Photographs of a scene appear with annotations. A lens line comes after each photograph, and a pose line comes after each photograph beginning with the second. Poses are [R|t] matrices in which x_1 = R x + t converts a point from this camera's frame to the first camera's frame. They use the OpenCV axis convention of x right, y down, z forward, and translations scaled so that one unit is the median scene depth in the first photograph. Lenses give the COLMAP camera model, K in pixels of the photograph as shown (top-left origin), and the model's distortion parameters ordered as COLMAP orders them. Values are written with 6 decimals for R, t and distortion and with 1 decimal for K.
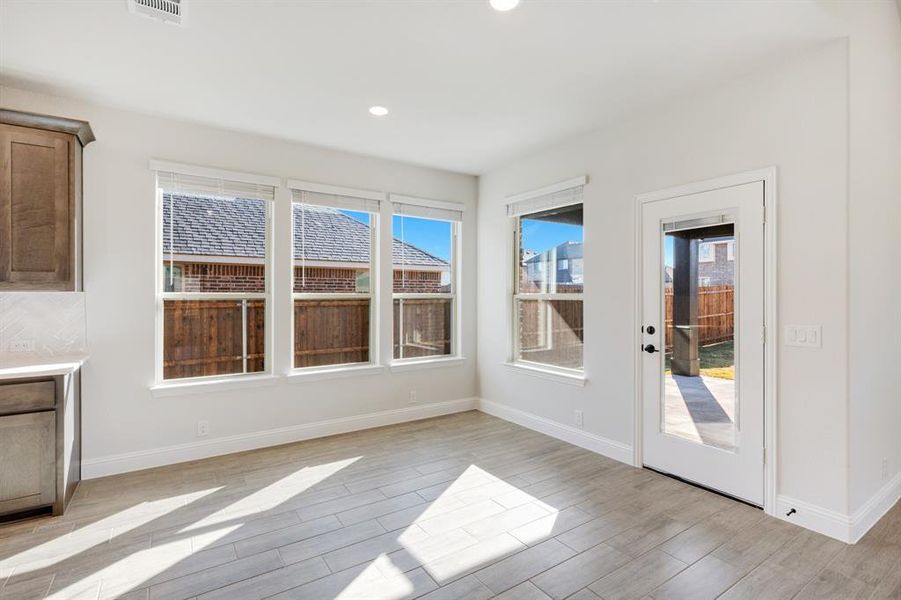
lens RADIAL K [[433.2, 0, 452.0], [0, 433.2, 295.6], [0, 0, 1]] dist [0.002164, -0.000354]
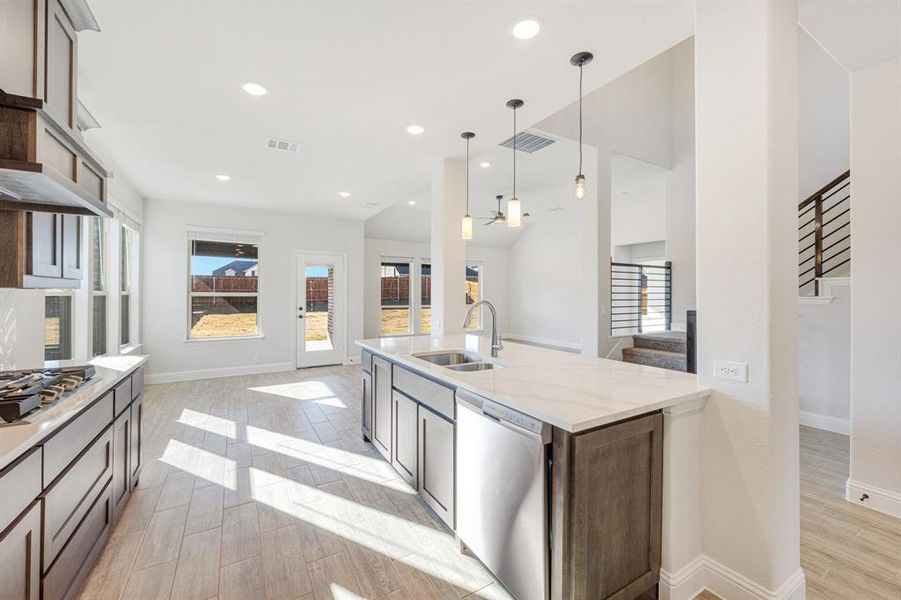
lens RADIAL K [[361.8, 0, 447.1], [0, 361.8, 293.3], [0, 0, 1]] dist [0.002043, -0.000399]
pose [[0.062261, 0.003310, 0.998054, -1.117297], [-0.000376, 0.999995, -0.003293, 0.002561], [-0.998060, -0.000170, 0.062262, 0.071837]]
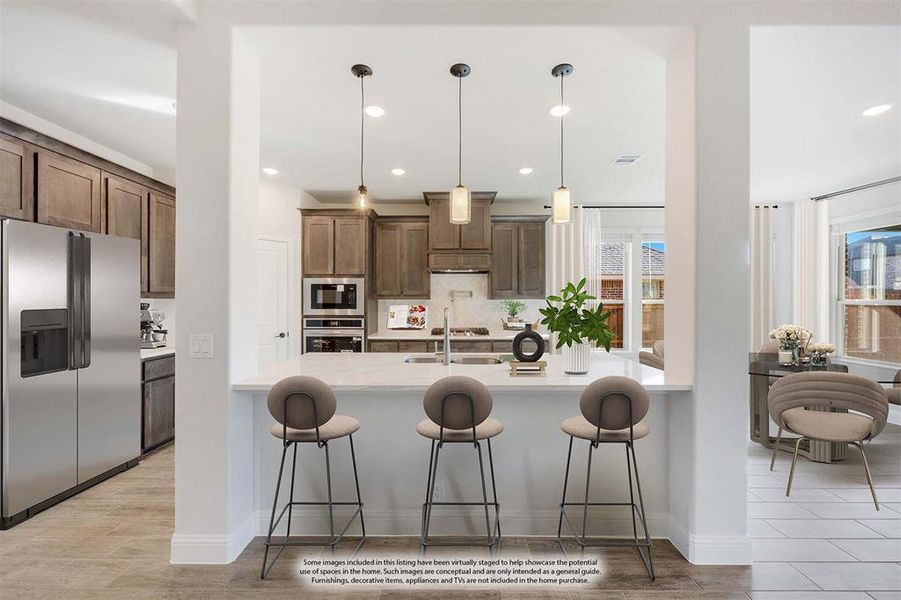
lens RADIAL K [[361.8, 0, 448.1], [0, 361.8, 301.3], [0, 0, 1]] dist [0.002043, -0.000399]
pose [[0.832618, -0.000578, -0.553847, -0.213724], [-0.000245, 0.999999, -0.001412, 0.001346], [0.553847, 0.001311, 0.832617, -0.445625]]
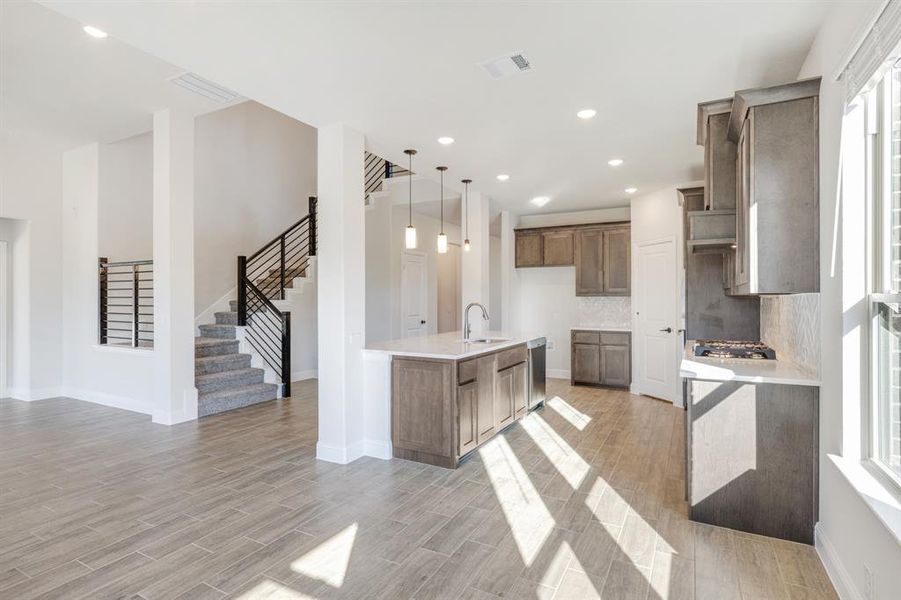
lens RADIAL K [[451.5, 0, 449.2], [0, 451.5, 300.0], [0, 0, 1]] dist [-0.002964, -0.000161]
pose [[-0.884708, 0.001358, -0.466143, 0.037729], [0.000928, 0.999999, 0.001151, 0.002470], [0.466144, 0.000585, -0.884709, 1.019475]]
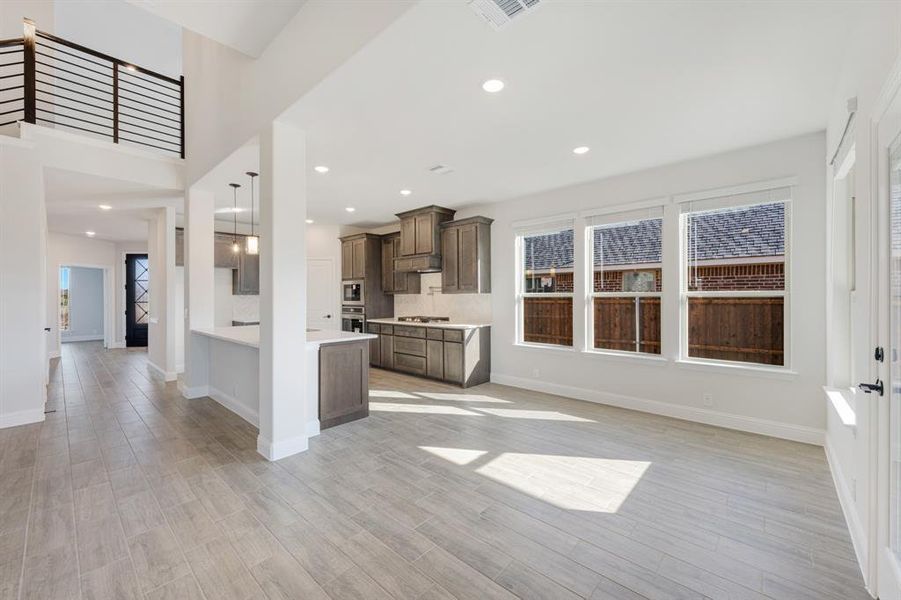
lens RADIAL K [[361.8, 0, 450.4], [0, 361.8, 296.9], [0, 0, 1]] dist [0.002043, -0.000399]
pose [[0.243019, 0.002121, -0.970019, 0.601777], [0.004944, 0.999982, 0.003425, 0.001388], [0.970009, -0.005628, 0.243004, 0.279015]]
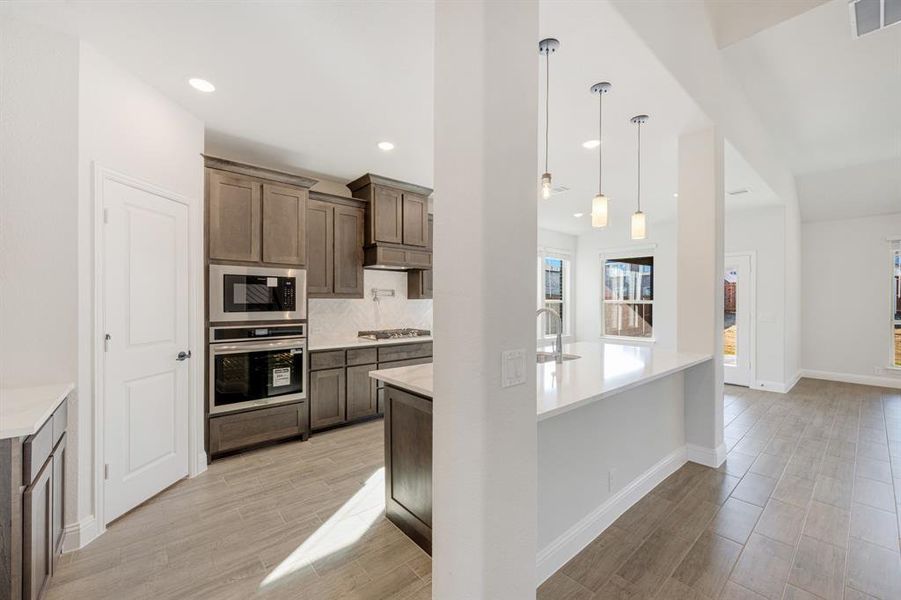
lens RADIAL K [[361.8, 0, 453.1], [0, 361.8, 300.5], [0, 0, 1]] dist [0.002043, -0.000399]
pose [[0.991470, 0.001203, 0.130333, -0.783659], [-0.000816, 0.999995, -0.003019, 0.001452], [-0.130336, 0.002887, 0.991466, -0.532104]]
